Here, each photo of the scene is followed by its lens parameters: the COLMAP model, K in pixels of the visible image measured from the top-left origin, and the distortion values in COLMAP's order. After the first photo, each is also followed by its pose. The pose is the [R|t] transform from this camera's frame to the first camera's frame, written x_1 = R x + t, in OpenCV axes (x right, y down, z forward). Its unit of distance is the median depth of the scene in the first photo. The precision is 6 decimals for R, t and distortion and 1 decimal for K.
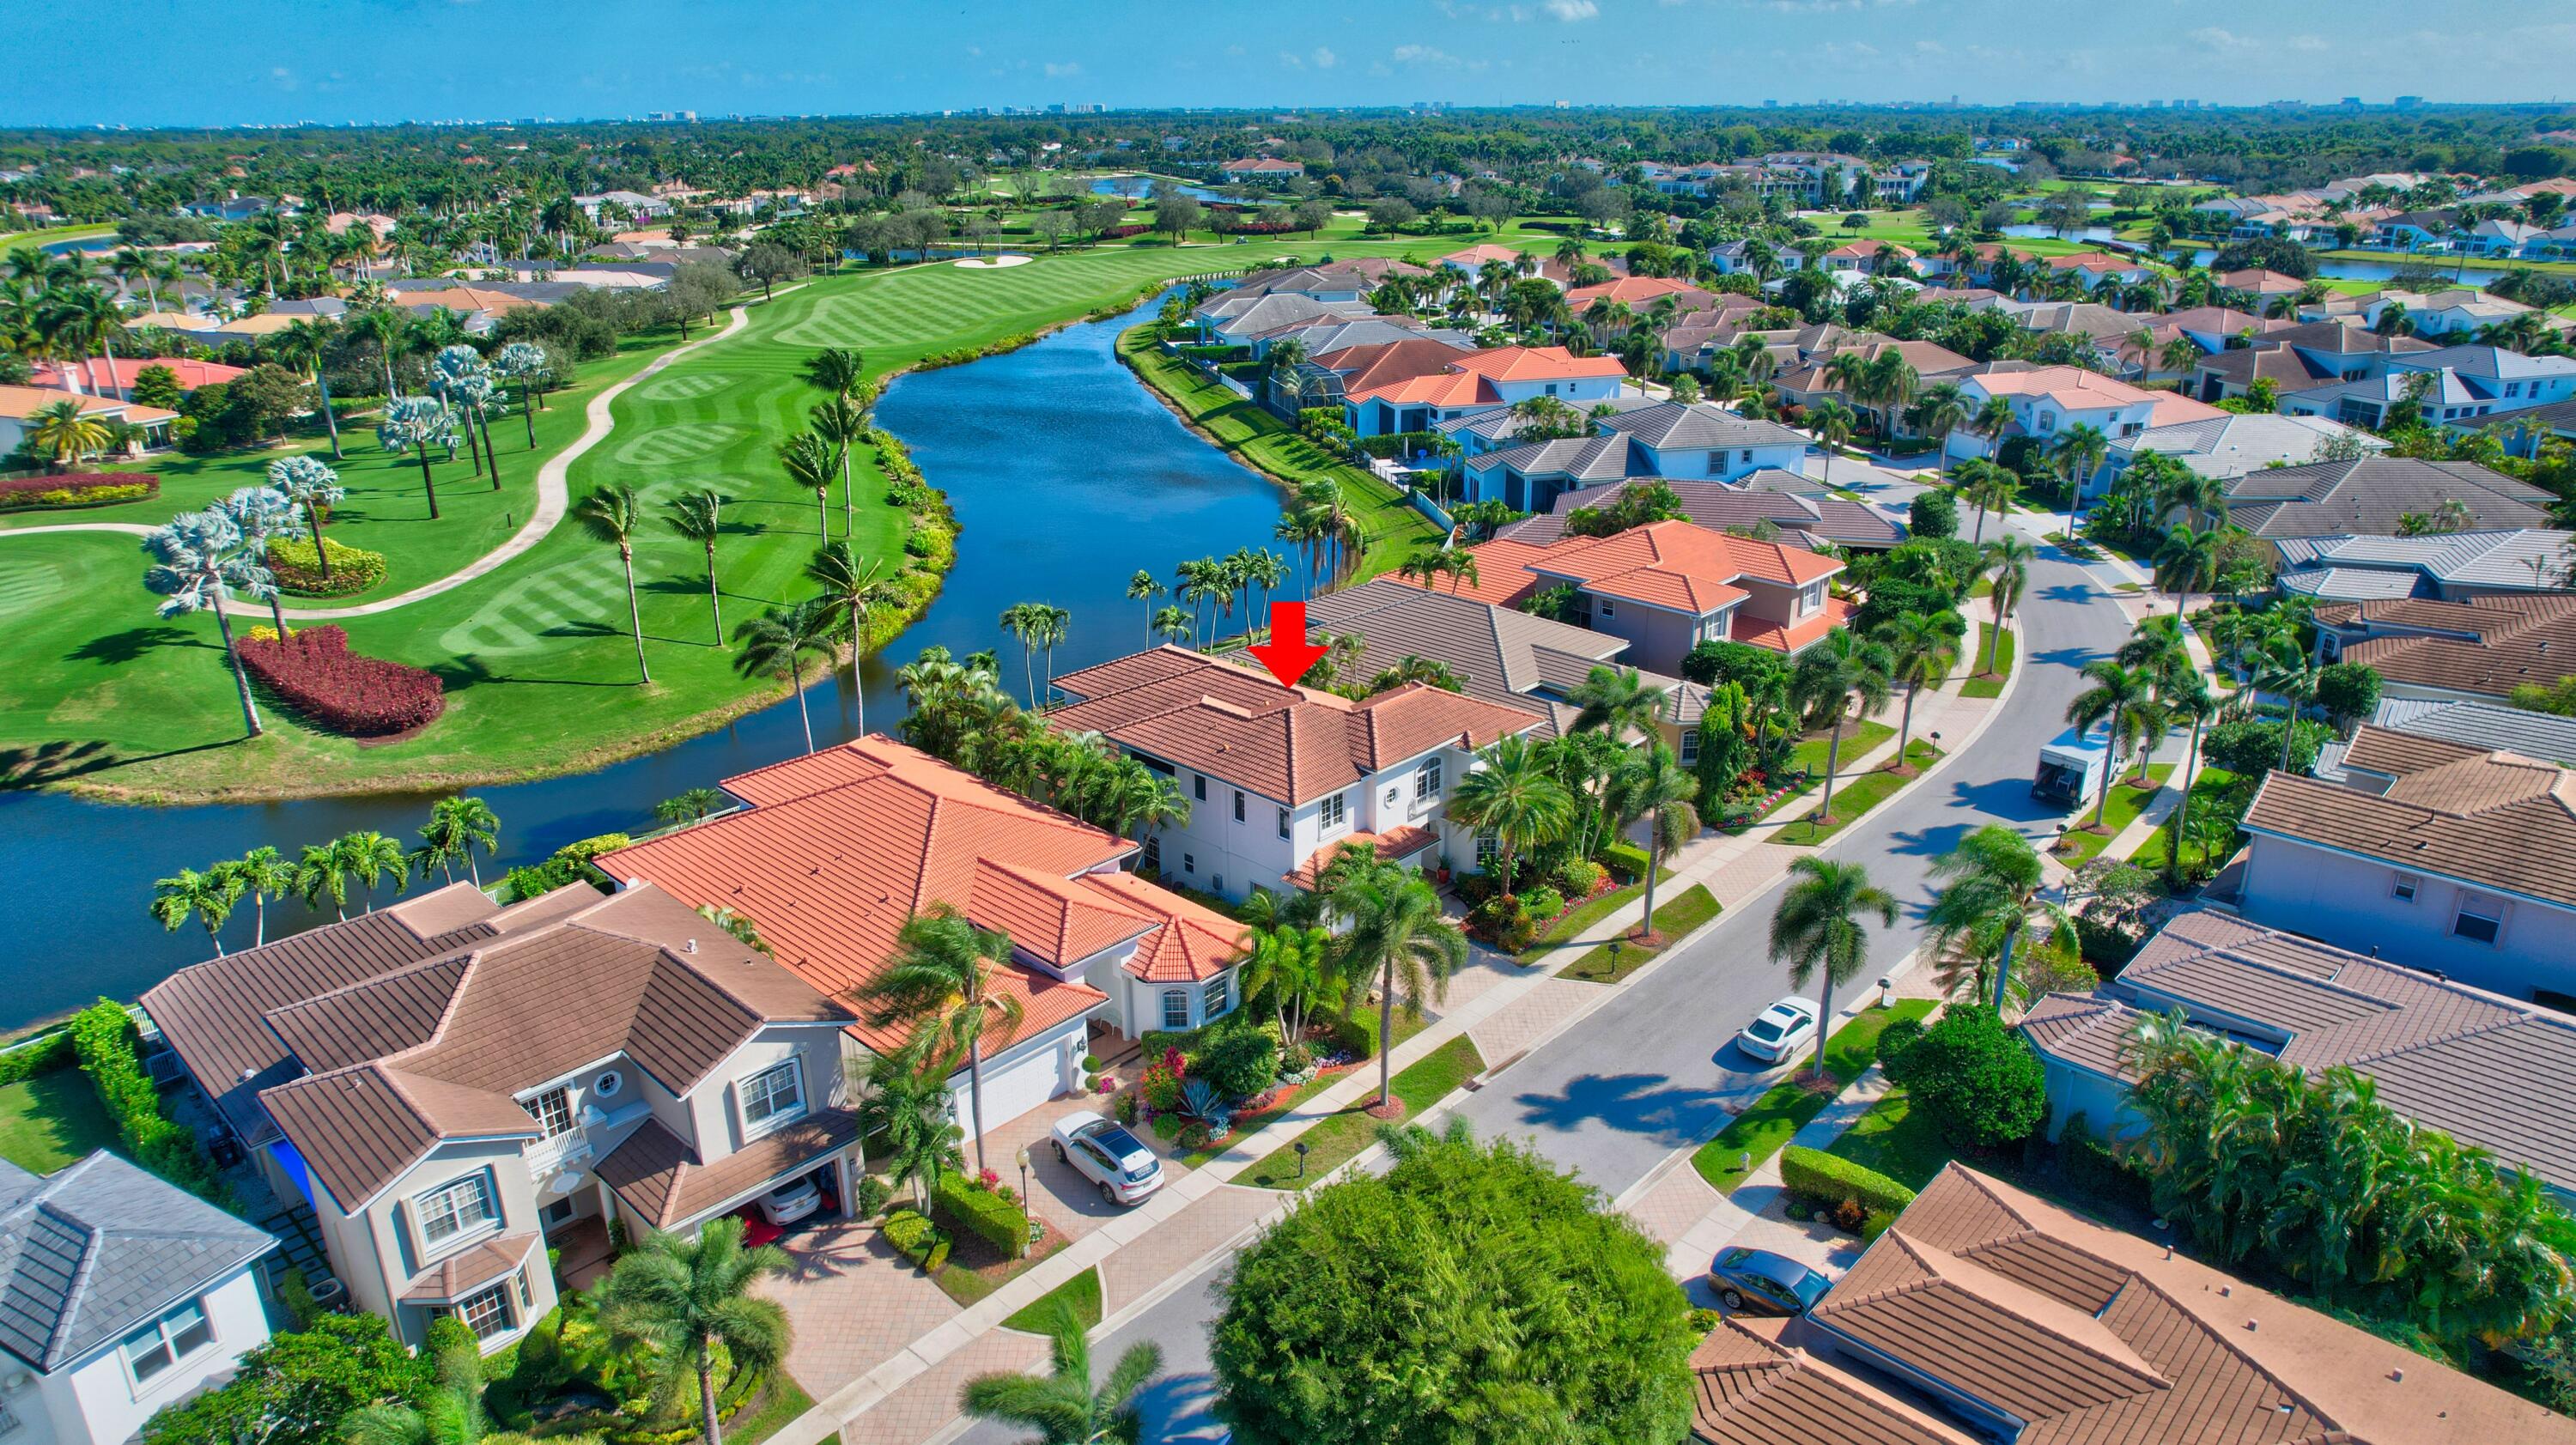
lens RADIAL K [[1640.7, 0, 1290.9], [0, 1640.7, 736.5], [0, 0, 1]] dist [-0.090346, 0.077364]
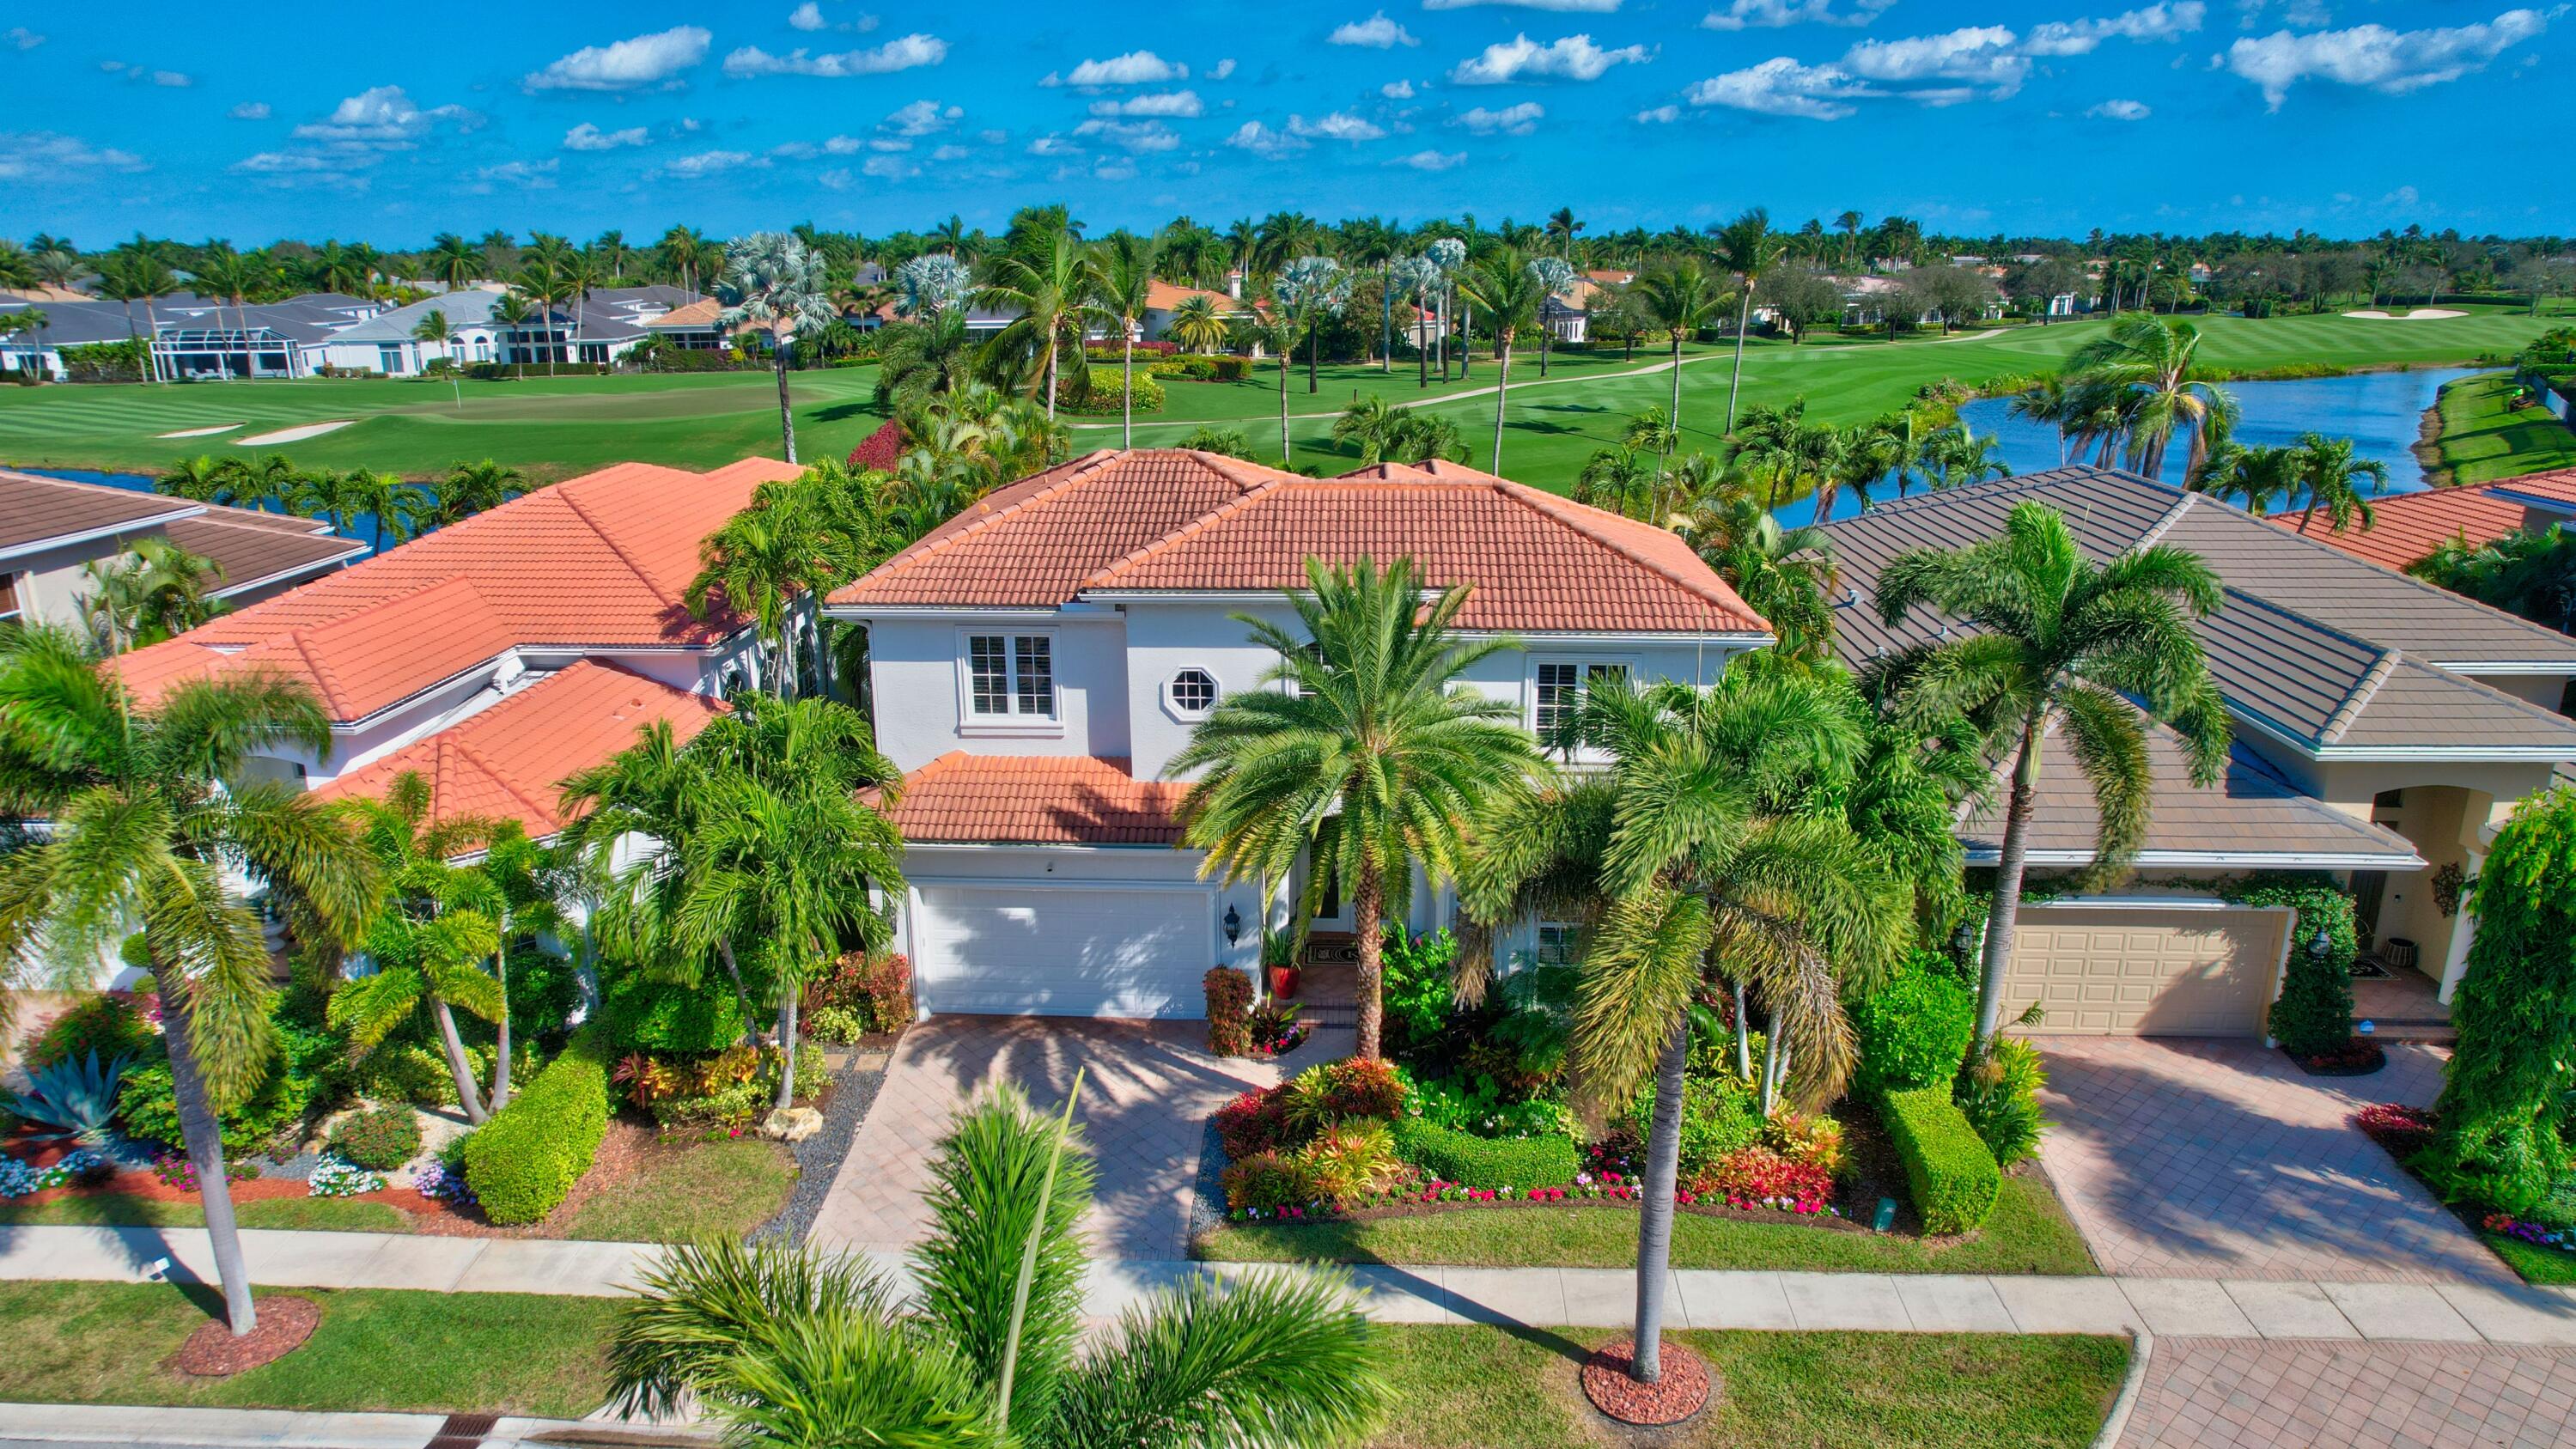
lens RADIAL K [[1640.7, 0, 1290.9], [0, 1640.7, 738.5], [0, 0, 1]] dist [-0.090346, 0.077364]
pose [[0.646702, 0.222220, -0.729654, 0.300241], [-0.273526, 0.960558, 0.050113, 0.017627], [0.712012, 0.167171, 0.681977, 0.639126]]
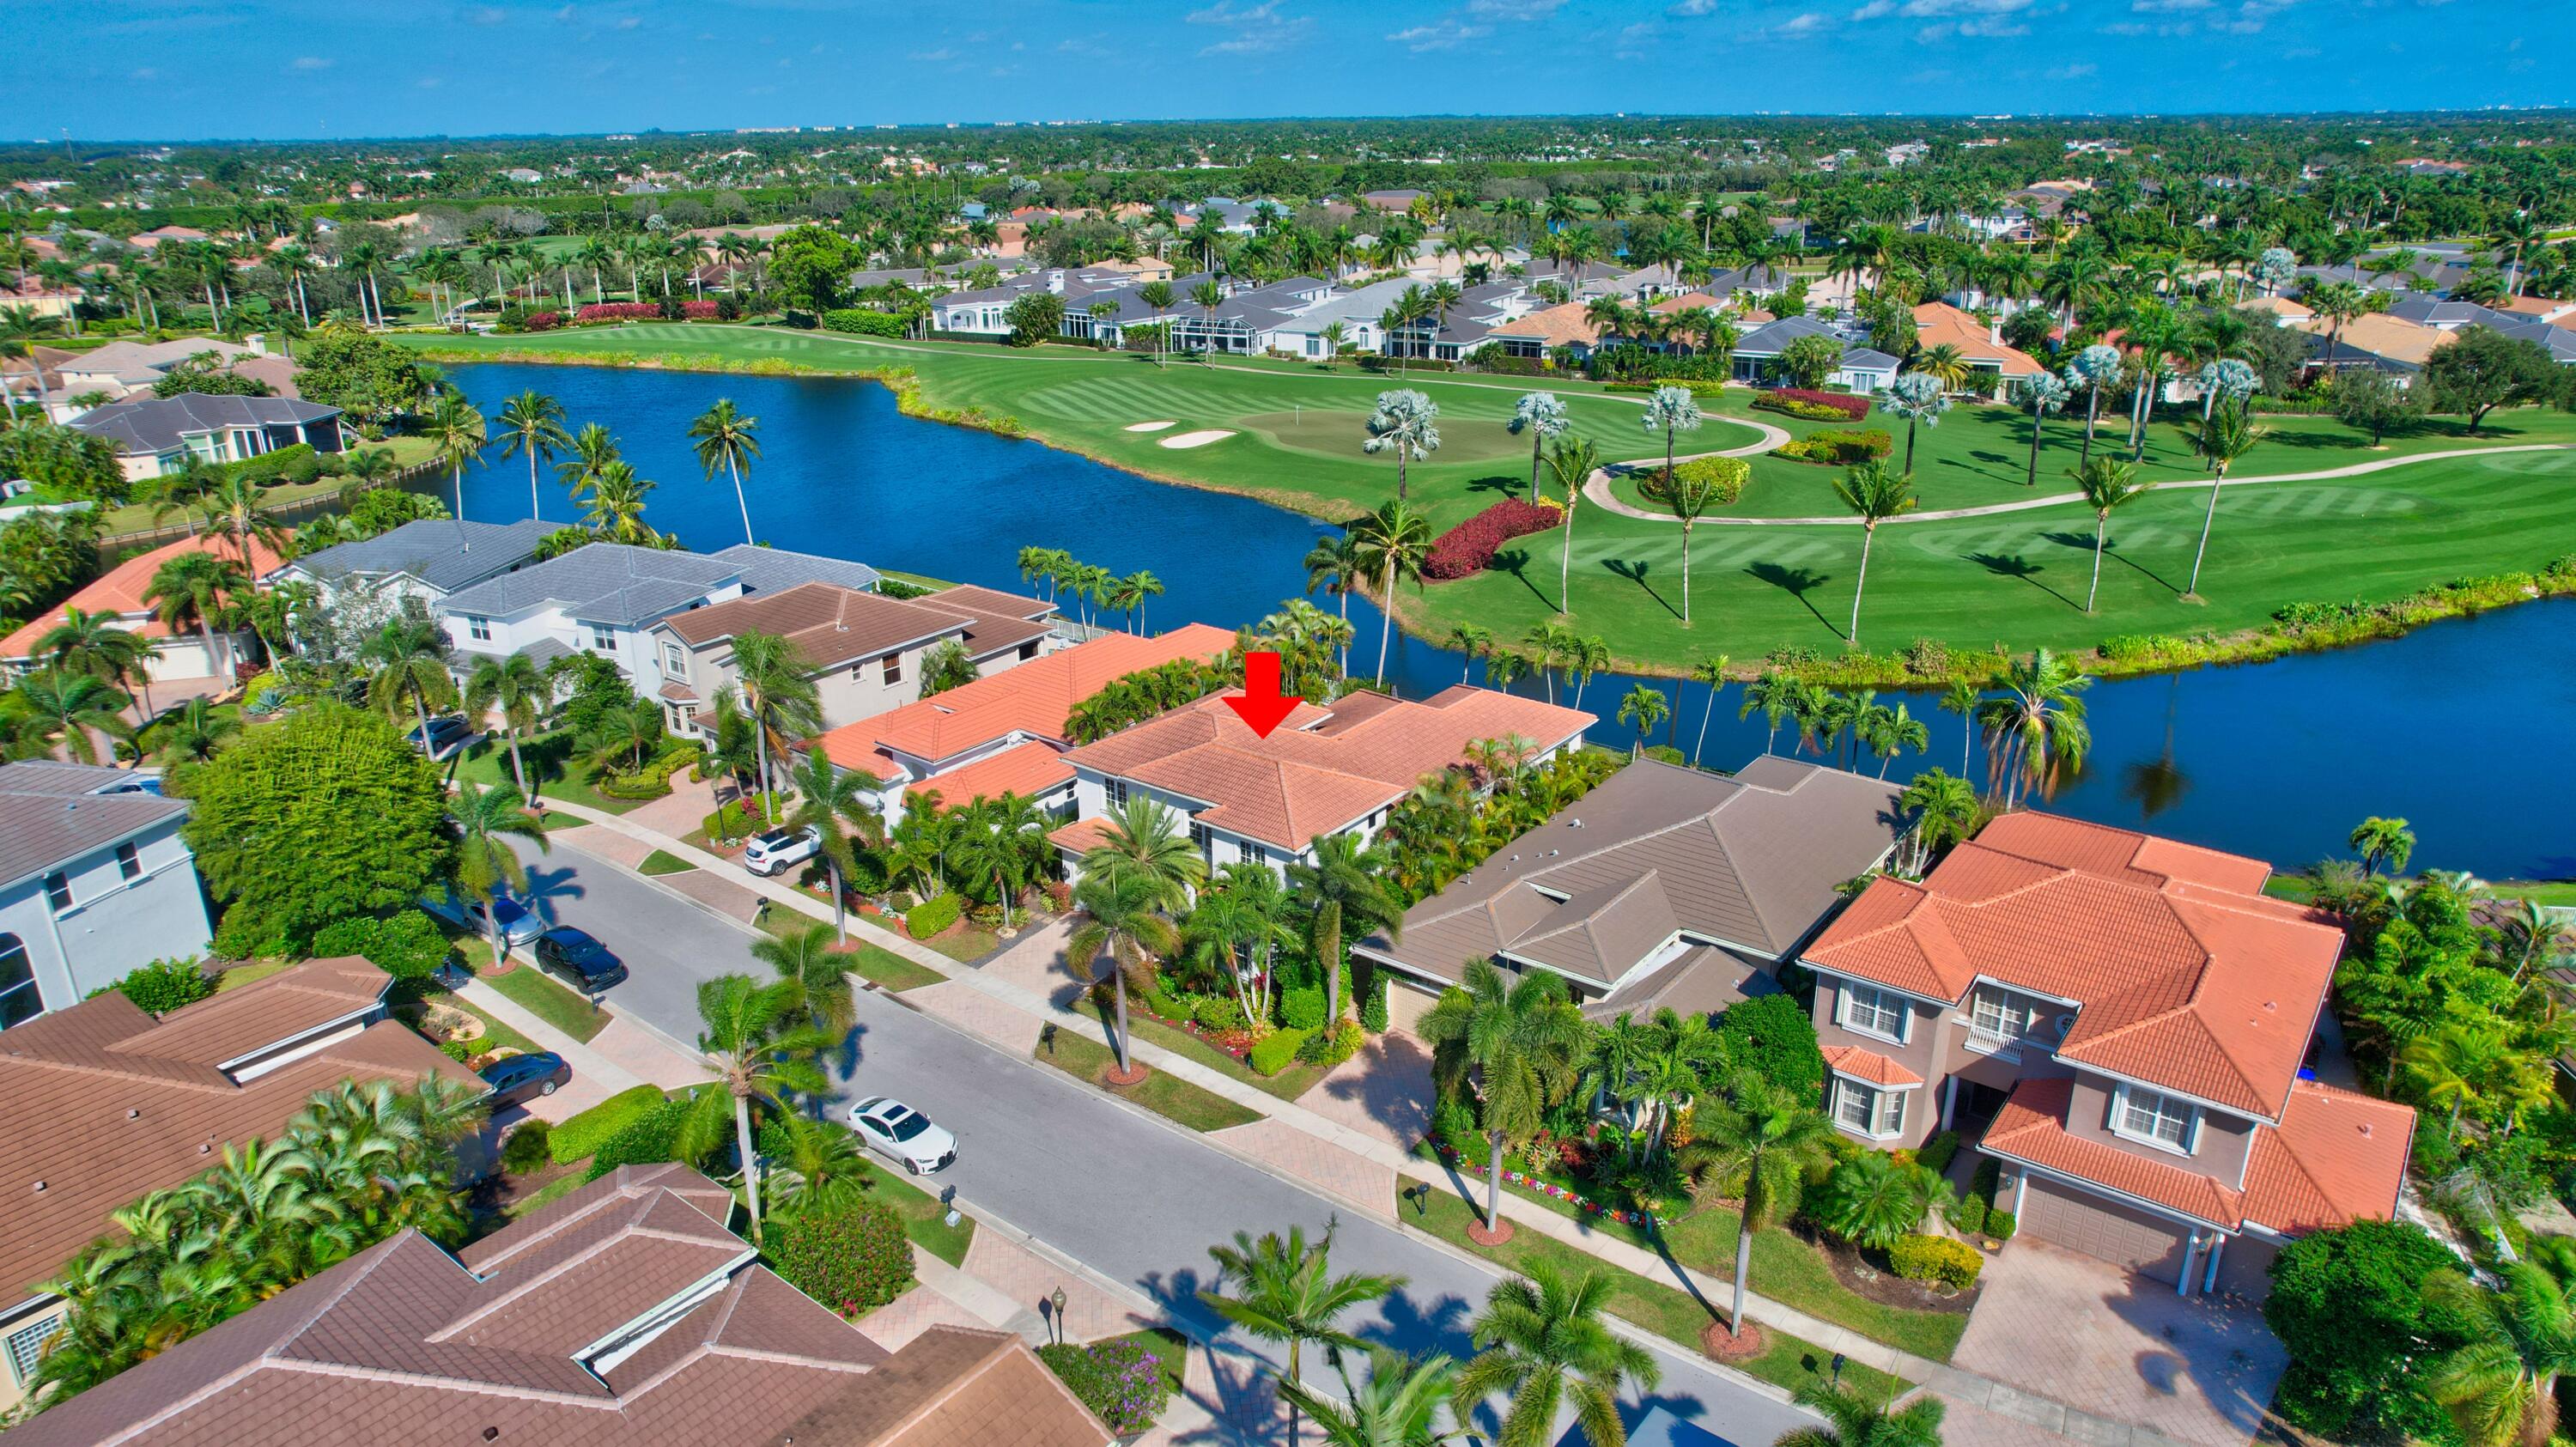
lens RADIAL K [[1640.8, 0, 1290.9], [0, 1640.8, 737.5], [0, 0, 1]] dist [-0.090346, 0.077364]
pose [[0.092090, 0.358934, -0.928809, 0.842623], [-0.345298, 0.886405, 0.308311, -0.296272], [0.933964, 0.292323, 0.205568, 0.718260]]
